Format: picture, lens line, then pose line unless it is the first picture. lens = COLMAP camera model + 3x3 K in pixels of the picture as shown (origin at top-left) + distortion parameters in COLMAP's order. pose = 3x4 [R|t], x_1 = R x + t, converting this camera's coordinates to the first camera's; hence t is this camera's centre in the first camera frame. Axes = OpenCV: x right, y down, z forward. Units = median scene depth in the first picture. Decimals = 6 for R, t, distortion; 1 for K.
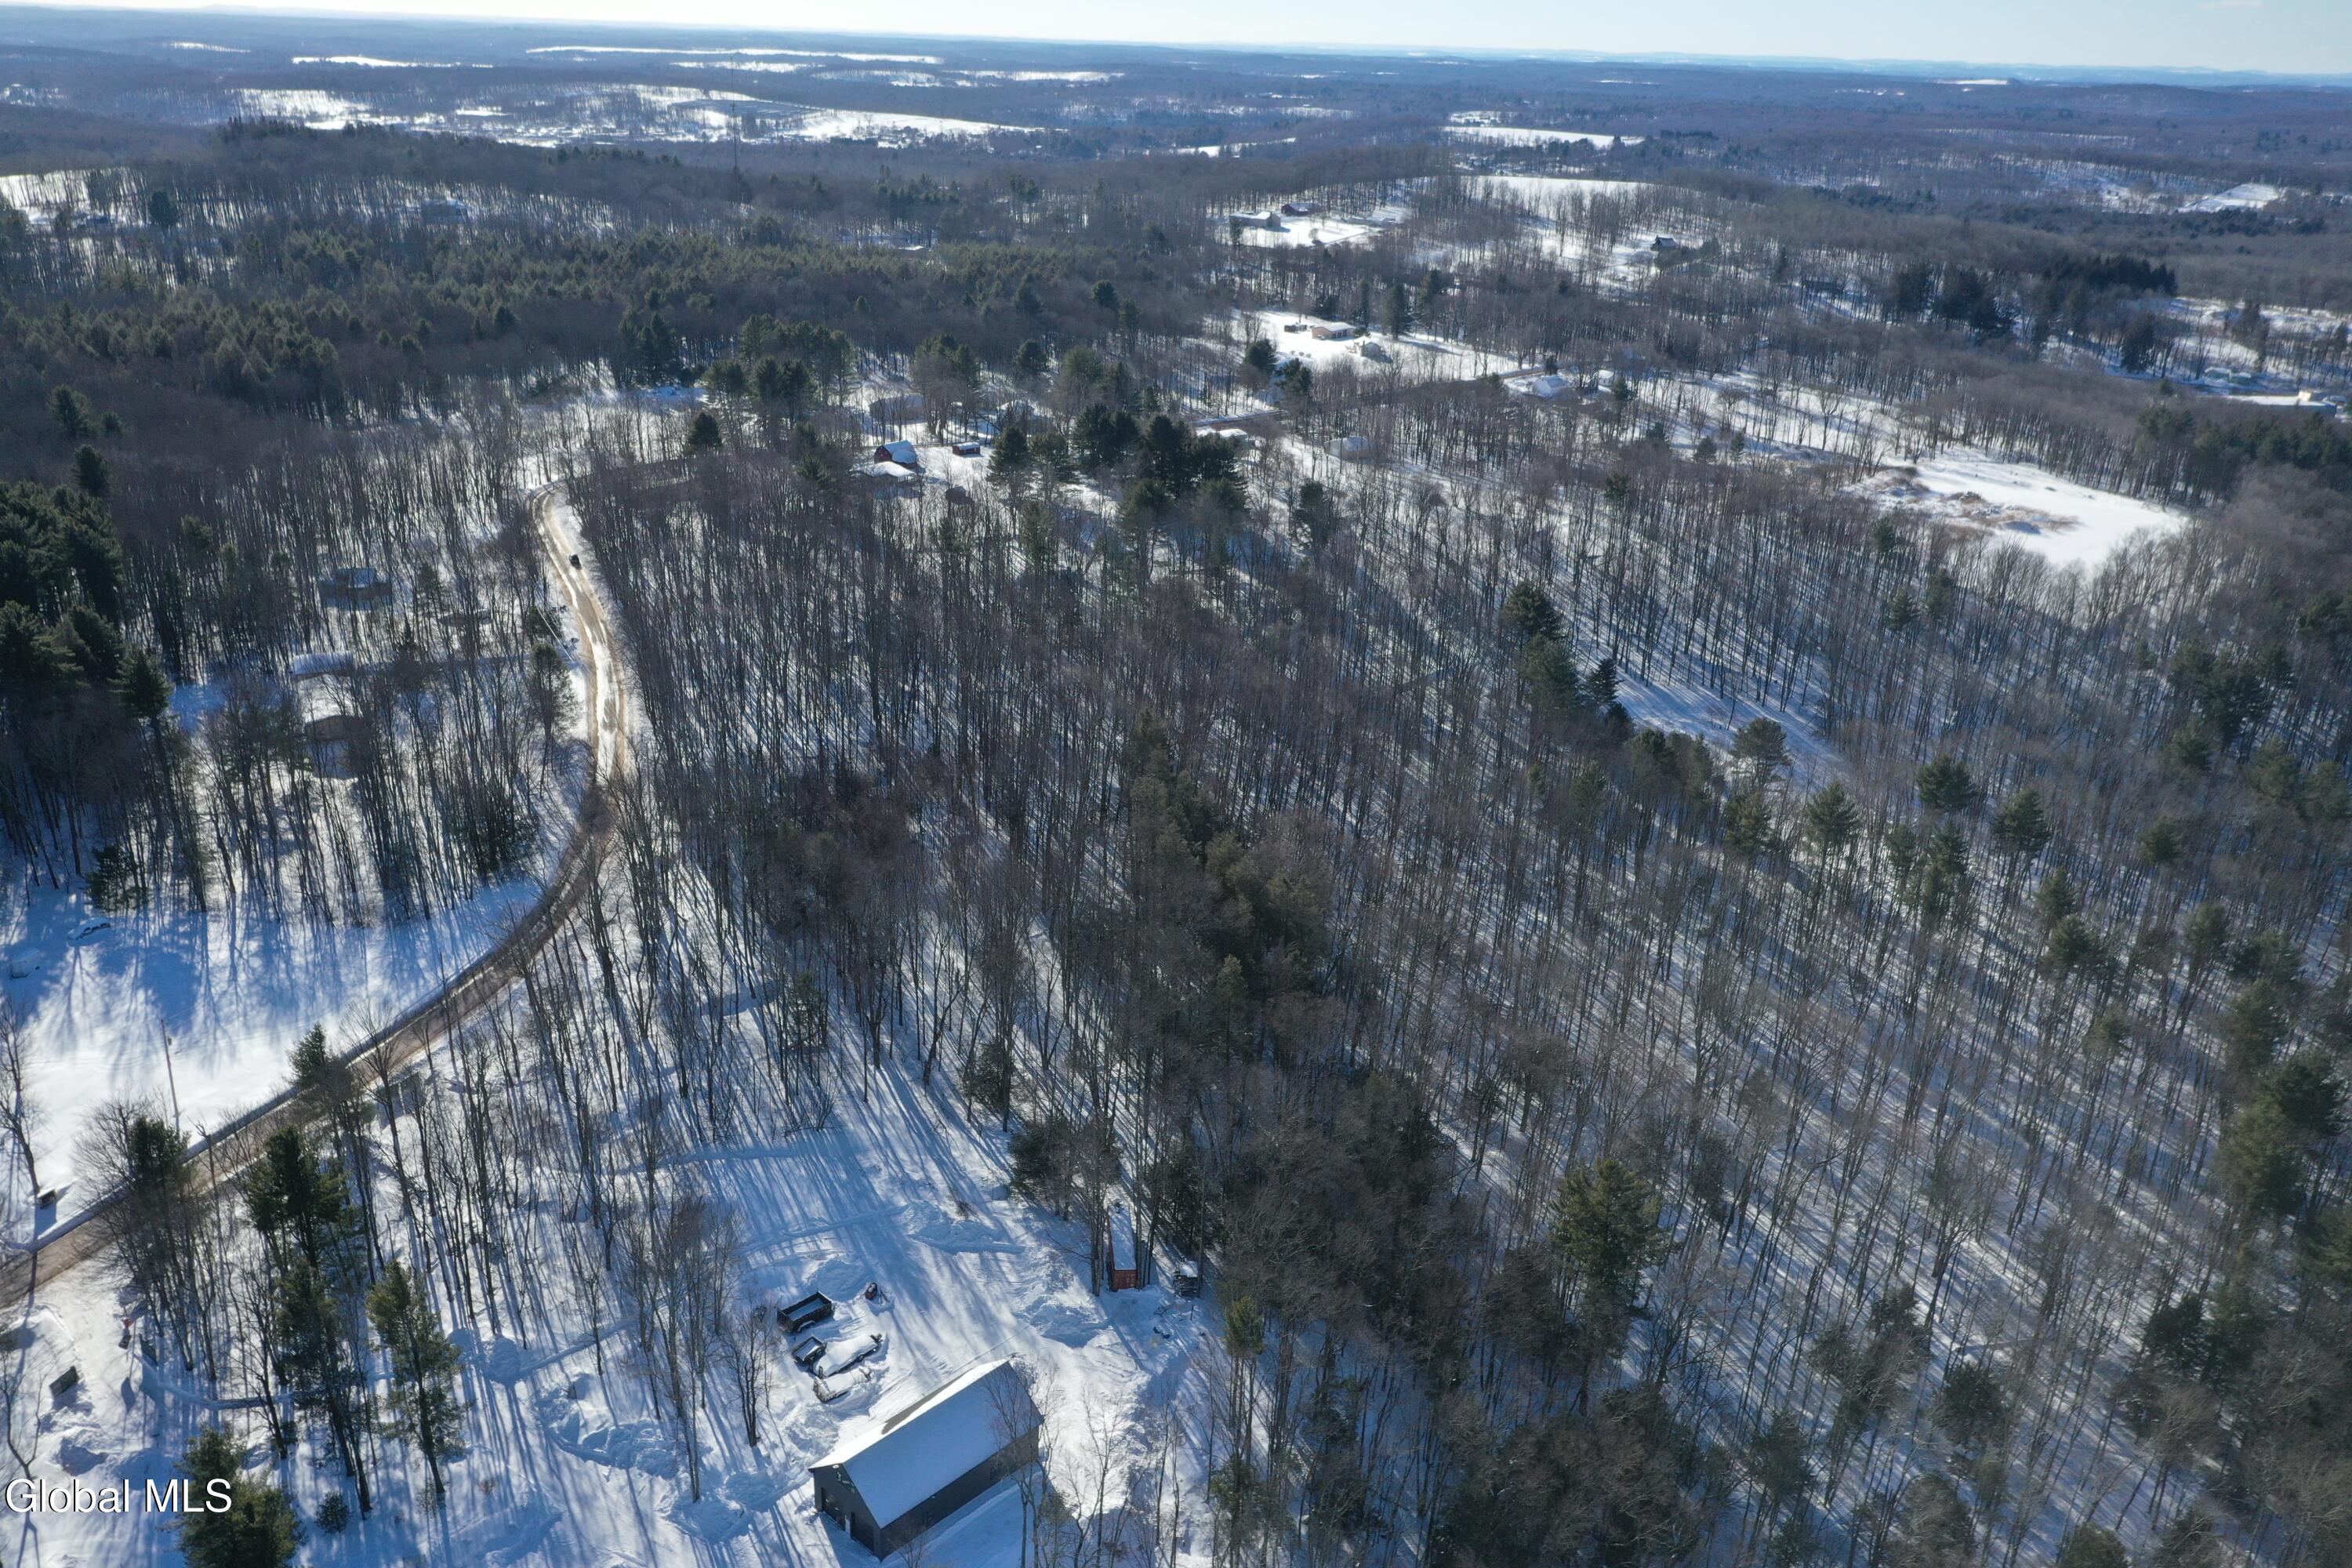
lens RADIAL K [[1895.9, 0, 1171.5], [0, 1895.9, 773.3], [0, 0, 1]] dist [0.009480, -0.000663]
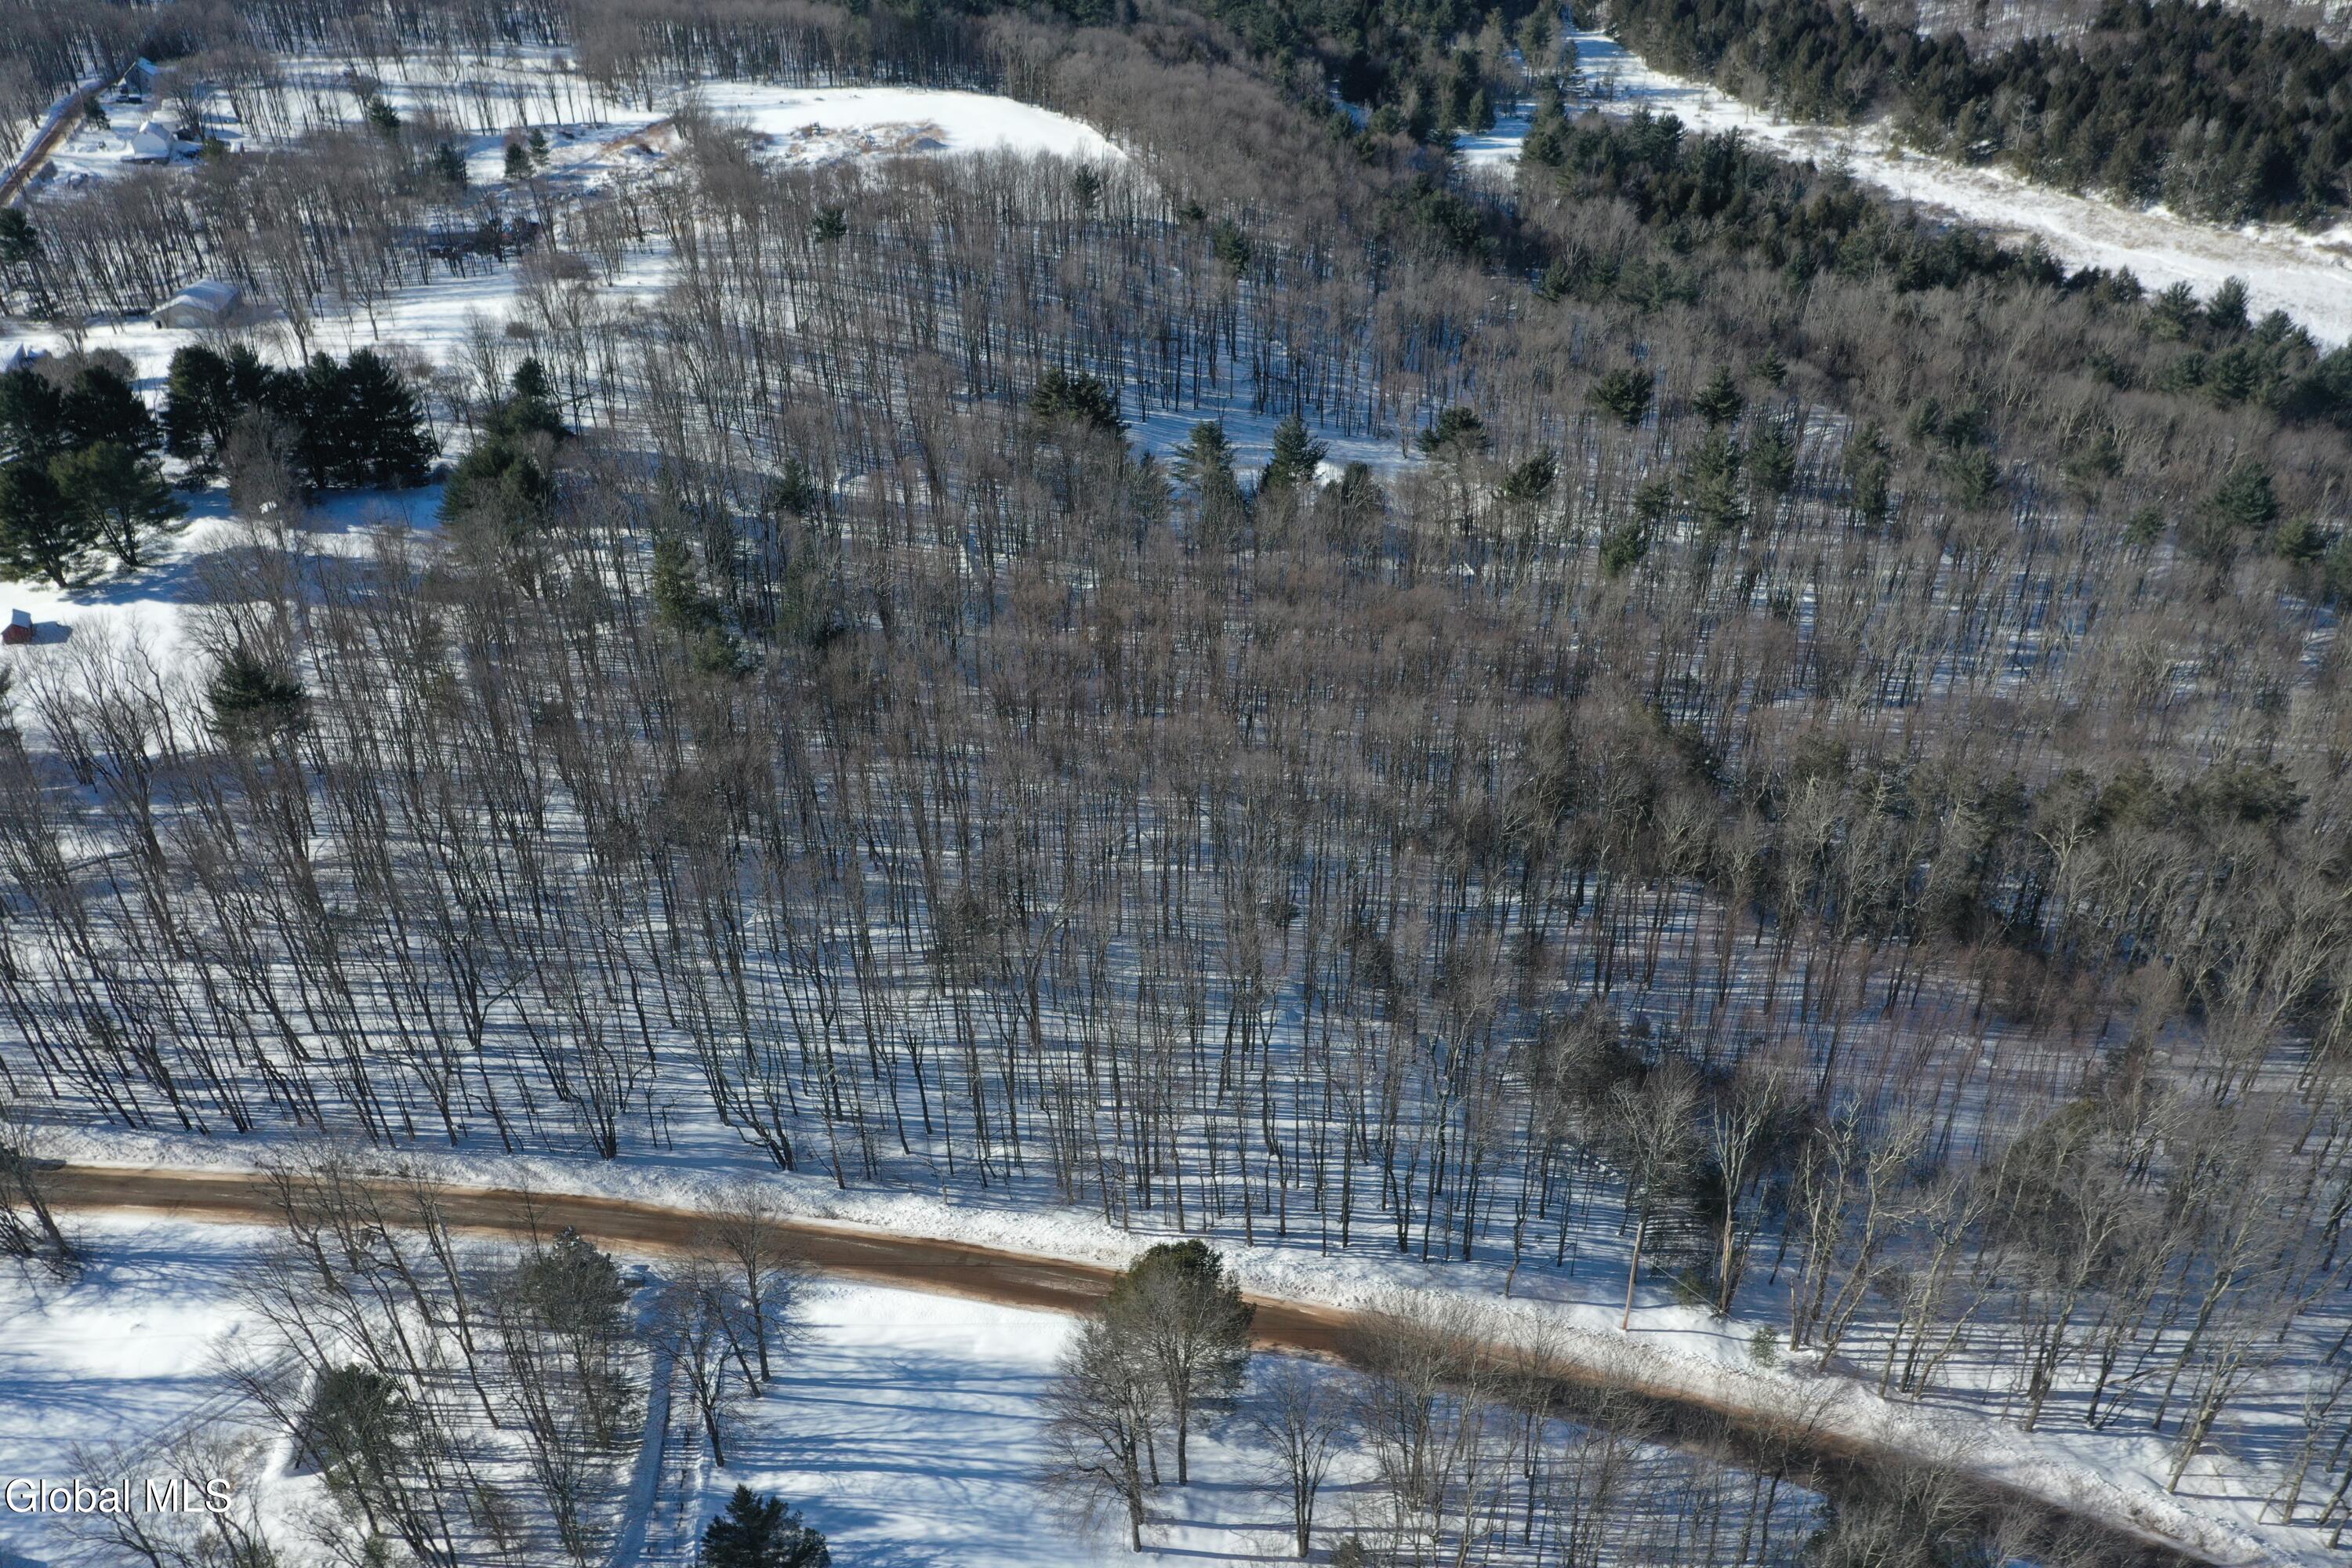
lens RADIAL K [[1895.9, 0, 1171.5], [0, 1895.9, 773.3], [0, 0, 1]] dist [0.009480, -0.000663]
pose [[0.469937, -0.508594, 0.721451, -0.256632], [0.352268, 0.857475, 0.375025, -0.140881], [-0.809362, 0.077906, 0.582120, 0.324127]]
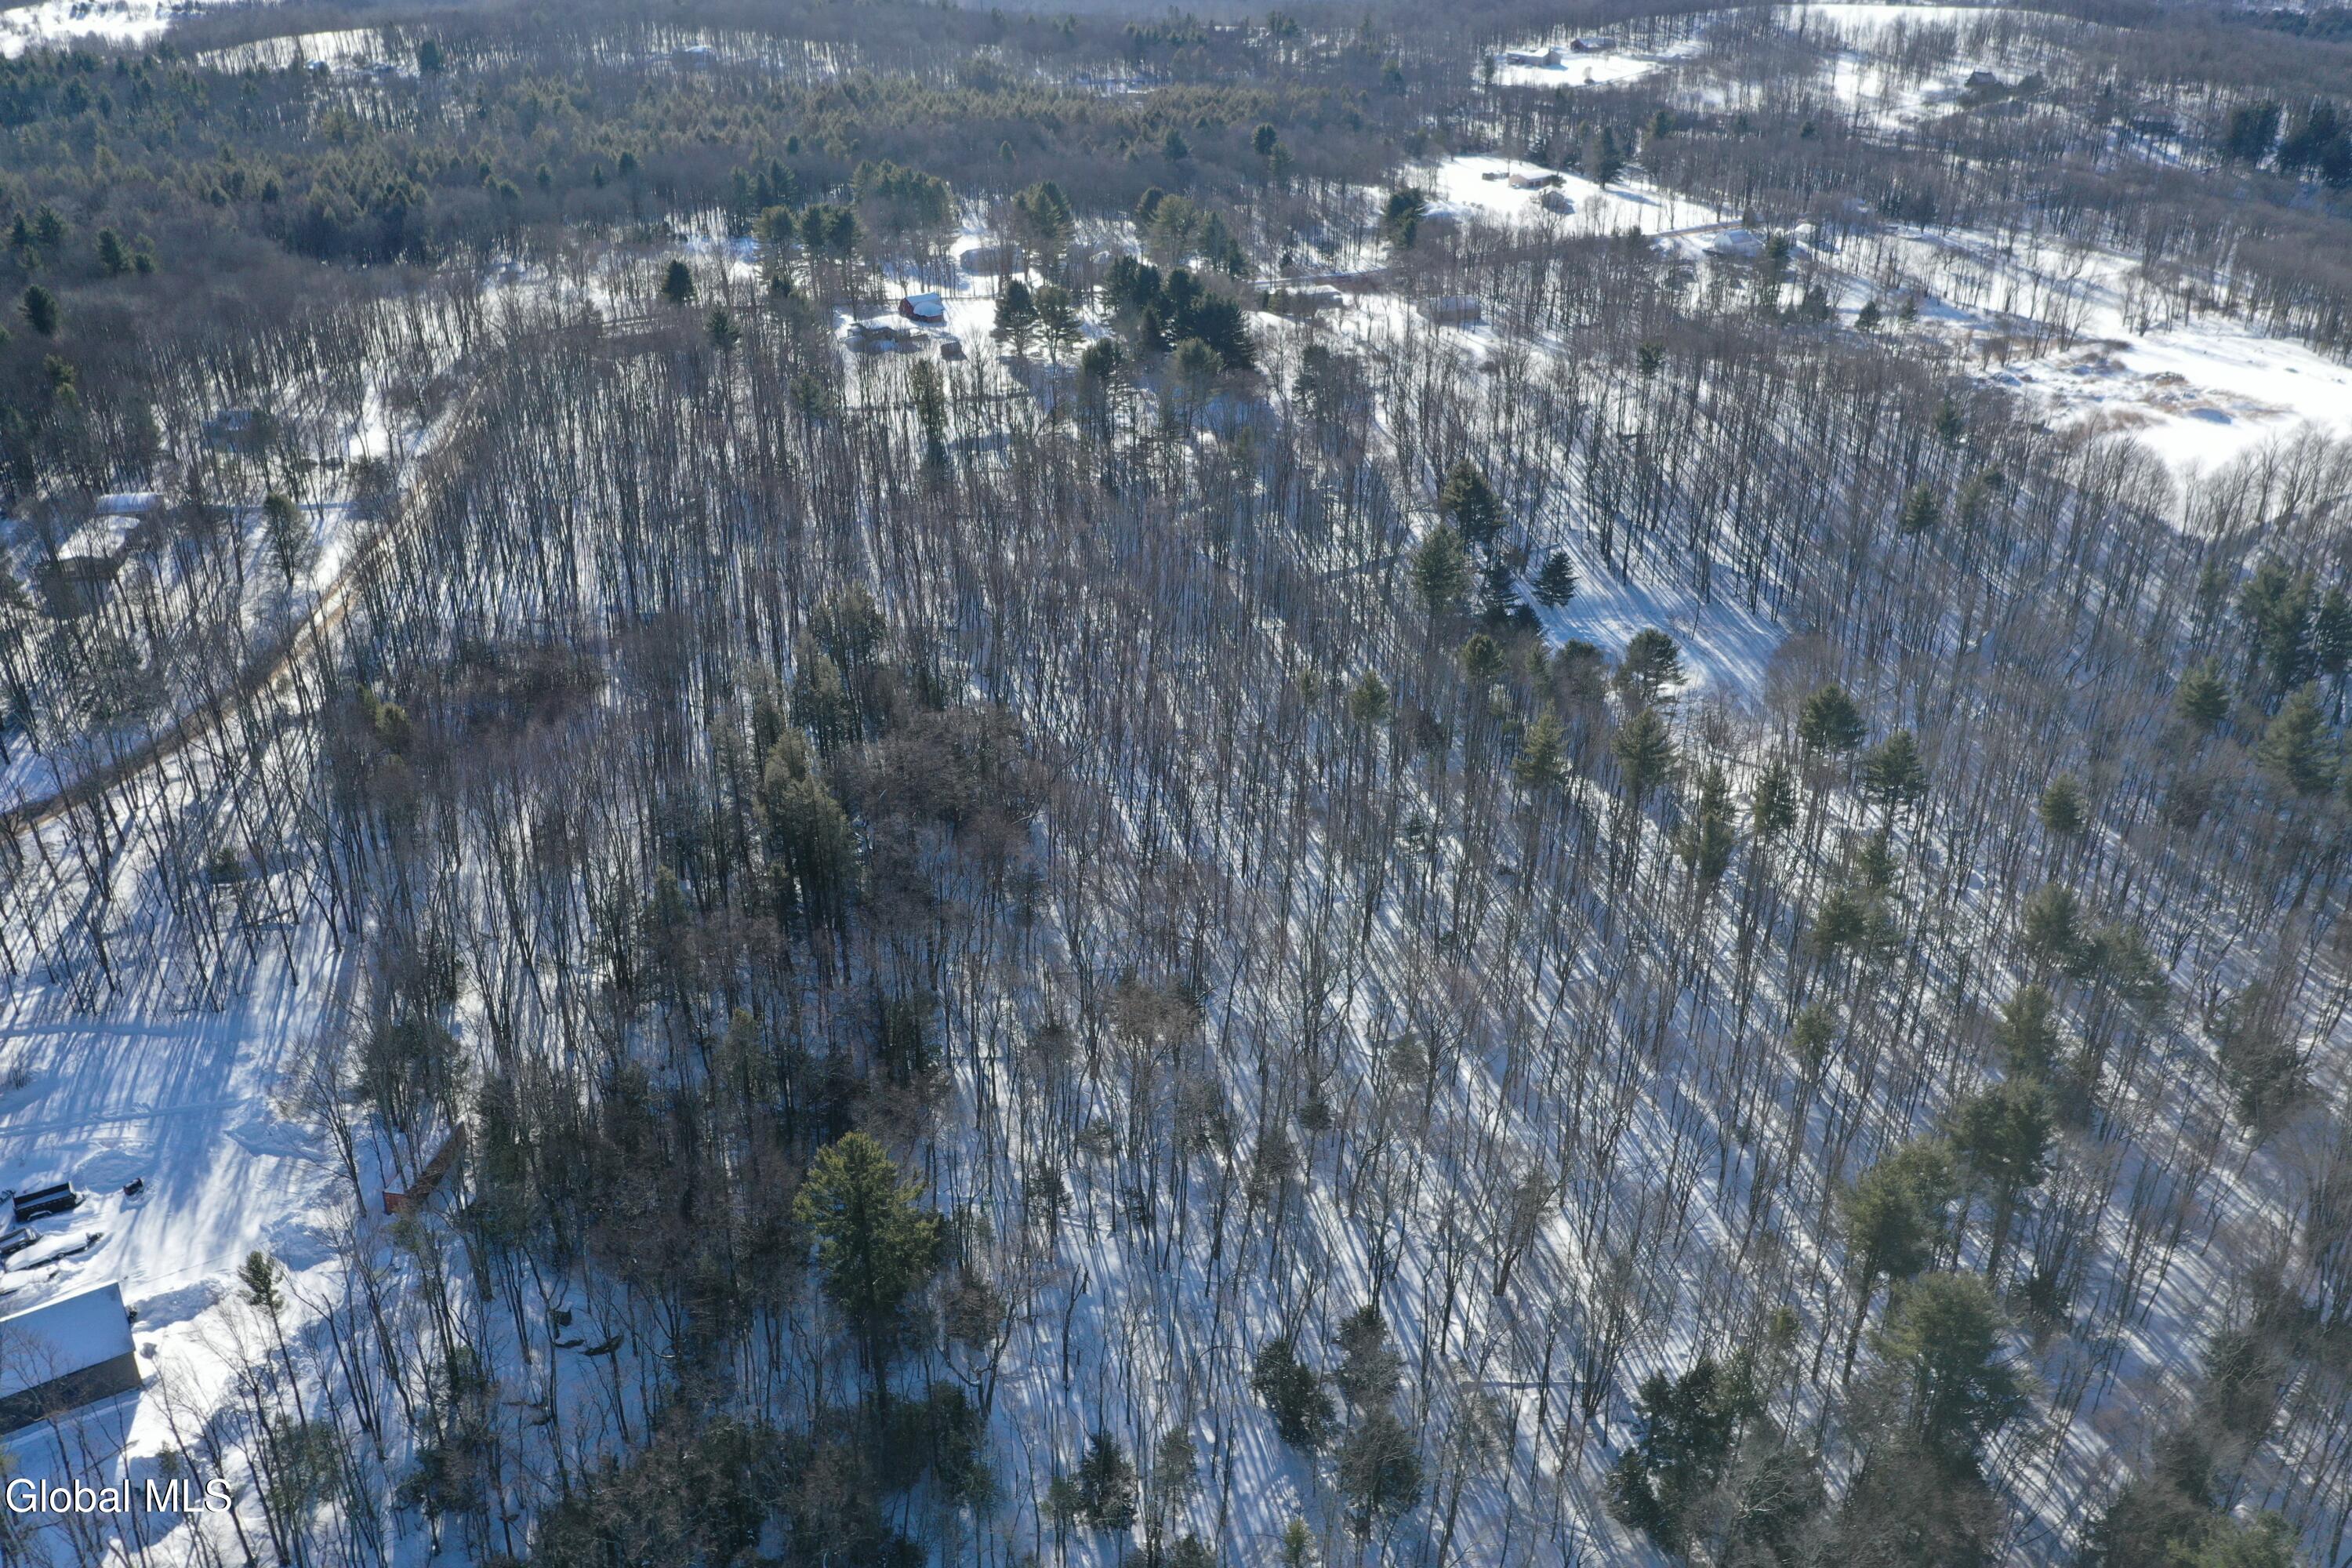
lens RADIAL K [[1892.9, 0, 1171.9], [0, 1892.9, 780.0], [0, 0, 1]] dist [0.007005, 0.002688]
pose [[0.975202, 0.068518, -0.210445, 0.152475], [-0.052045, 0.995202, 0.082845, -0.011143], [0.215111, -0.069838, 0.974089, 0.052821]]
